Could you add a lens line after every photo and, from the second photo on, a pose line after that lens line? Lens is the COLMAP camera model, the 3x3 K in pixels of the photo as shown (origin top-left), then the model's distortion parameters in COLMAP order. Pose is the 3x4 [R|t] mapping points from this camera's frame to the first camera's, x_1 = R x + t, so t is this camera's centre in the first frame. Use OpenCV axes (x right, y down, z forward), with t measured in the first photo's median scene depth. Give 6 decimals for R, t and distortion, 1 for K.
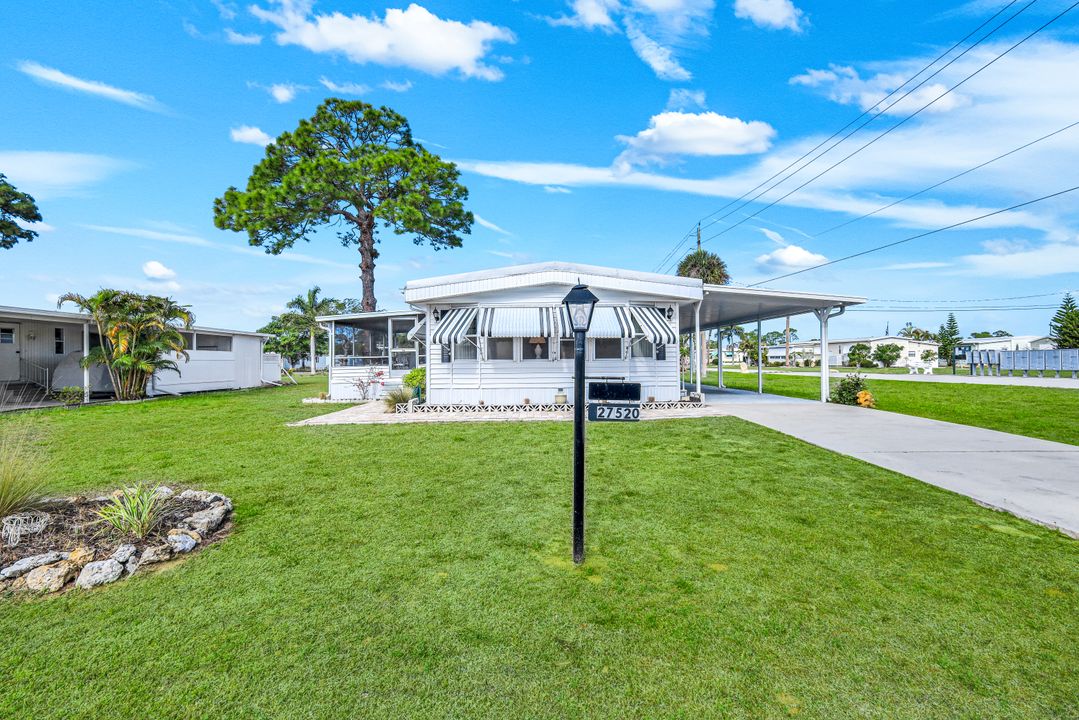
lens RADIAL K [[466.9, 0, 539.5], [0, 466.9, 360.0], [0, 0, 1]] dist [0.003468, 0.000347]
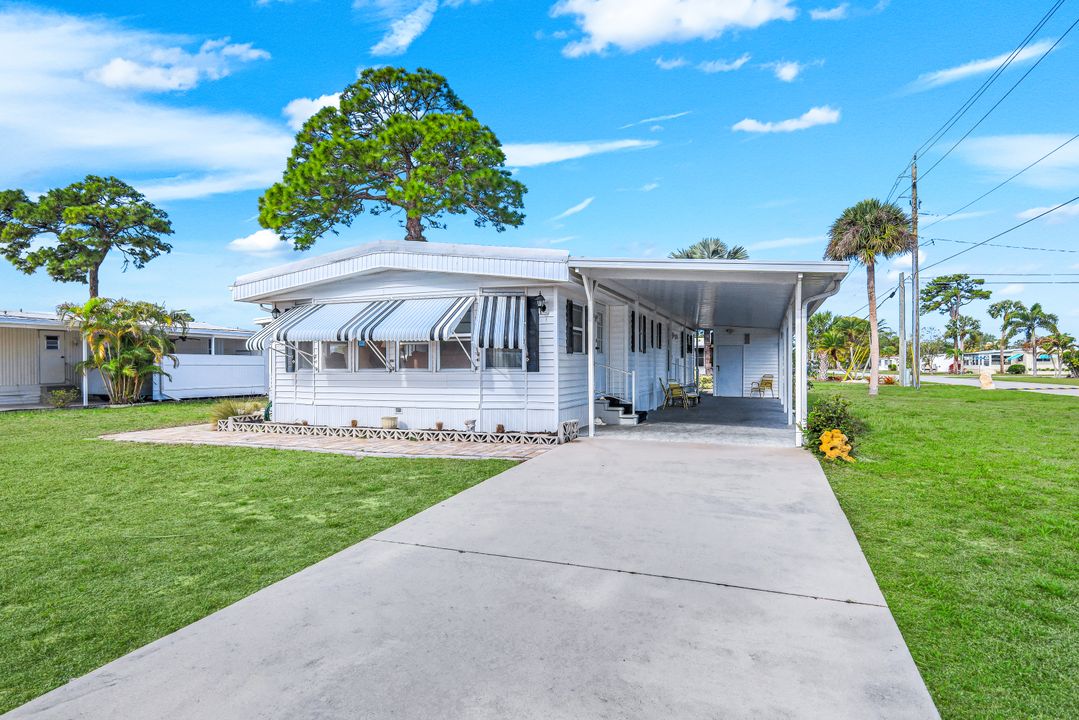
lens RADIAL K [[576.7, 0, 539.6], [0, 576.7, 372.6], [0, 0, 1]] dist [-0.000708, -0.000095]
pose [[0.928108, 0.011207, -0.372141, 0.191522], [-0.005217, 0.999840, 0.017099, -0.004363], [0.372274, -0.013929, 0.928019, 0.070921]]
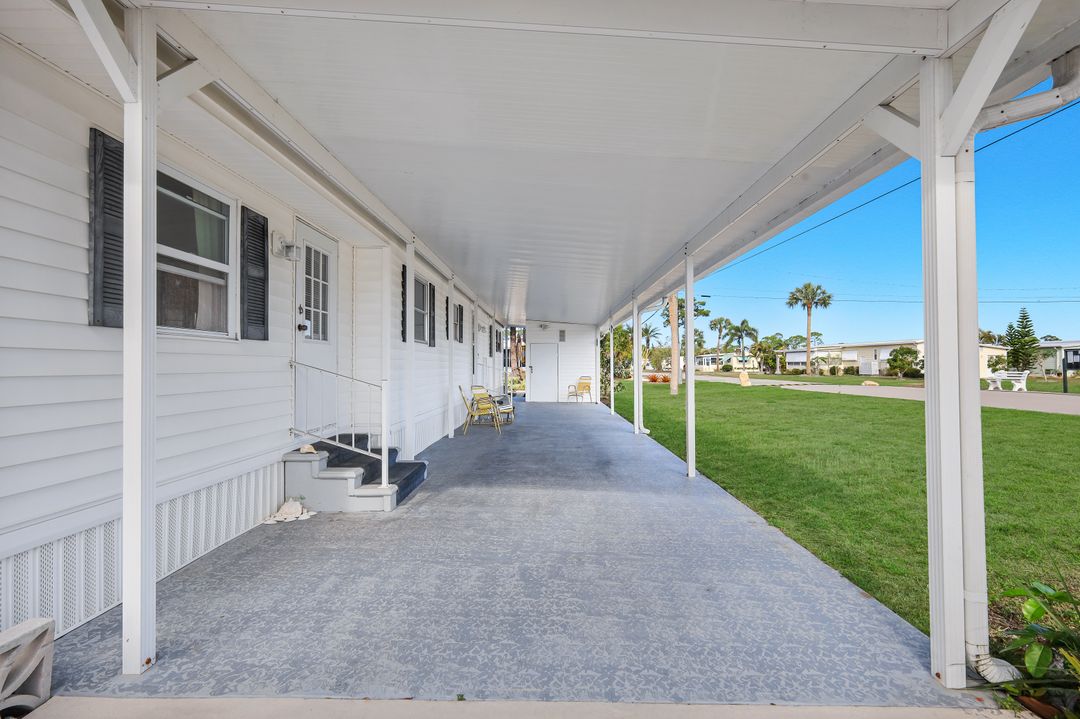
lens RADIAL K [[475.5, 0, 540.0], [0, 475.5, 359.5], [0, 0, 1]] dist [0.013972, 0.000084]
pose [[0.999527, 0.005111, -0.030340, 0.159977], [-0.005406, 0.999939, -0.009653, -0.004410], [0.030288, 0.009812, 0.999493, 0.279995]]
